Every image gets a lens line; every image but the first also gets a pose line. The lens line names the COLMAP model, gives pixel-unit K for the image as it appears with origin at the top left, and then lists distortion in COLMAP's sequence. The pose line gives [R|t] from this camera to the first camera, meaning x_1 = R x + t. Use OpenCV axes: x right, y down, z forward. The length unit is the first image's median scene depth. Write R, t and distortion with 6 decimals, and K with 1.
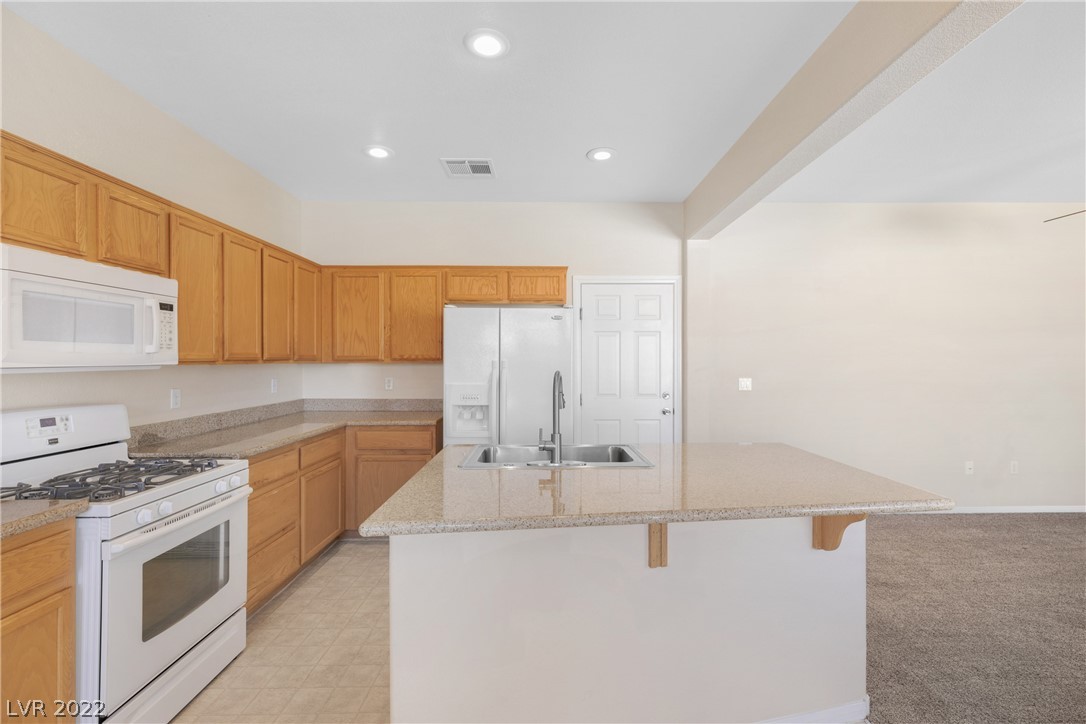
lens RADIAL K [[501.2, 0, 543.4], [0, 501.2, 361.7], [0, 0, 1]] dist [0.006681, 0.001881]
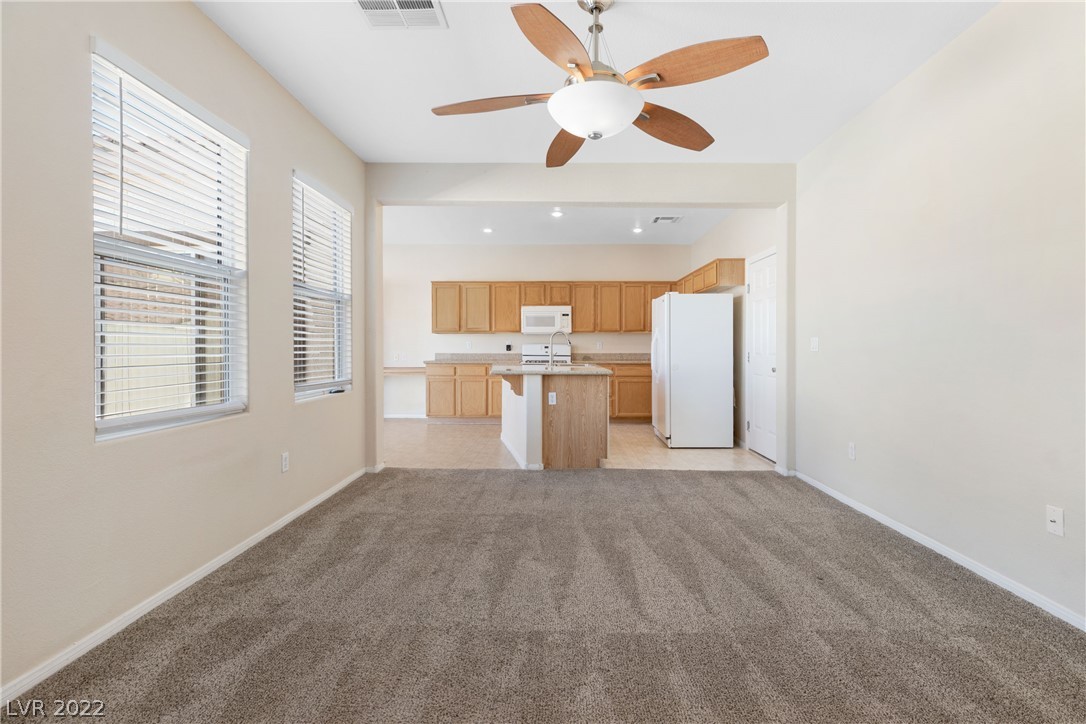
lens RADIAL K [[501.2, 0, 560.8], [0, 501.2, 346.4], [0, 0, 1]] dist [0.006681, 0.001881]
pose [[-0.023492, -0.006349, -0.999704, 1.515895], [-0.002029, 0.999978, -0.006303, 0.070724], [0.999722, 0.001880, -0.023505, 0.626600]]
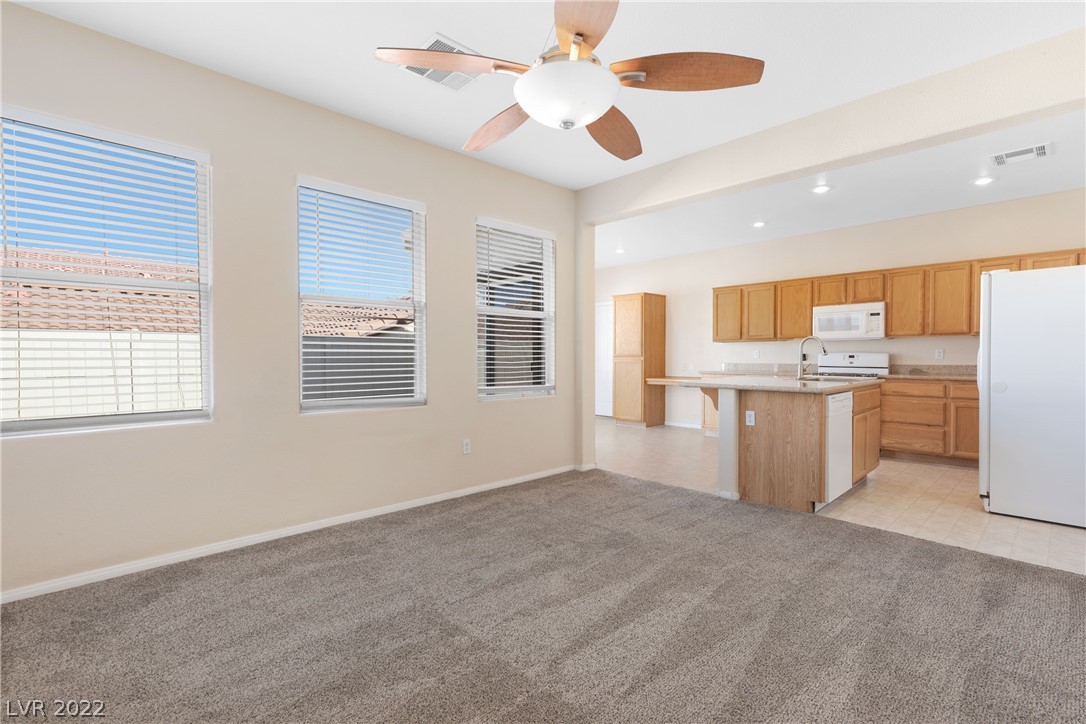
lens RADIAL K [[501.2, 0, 543.4], [0, 501.2, 363.4], [0, 0, 1]] dist [0.006681, 0.001881]
pose [[-0.734931, 0.006156, -0.678114, 1.307106], [-0.001662, 0.999939, 0.010879, 0.067554], [0.678140, 0.009122, -0.734876, 1.034322]]
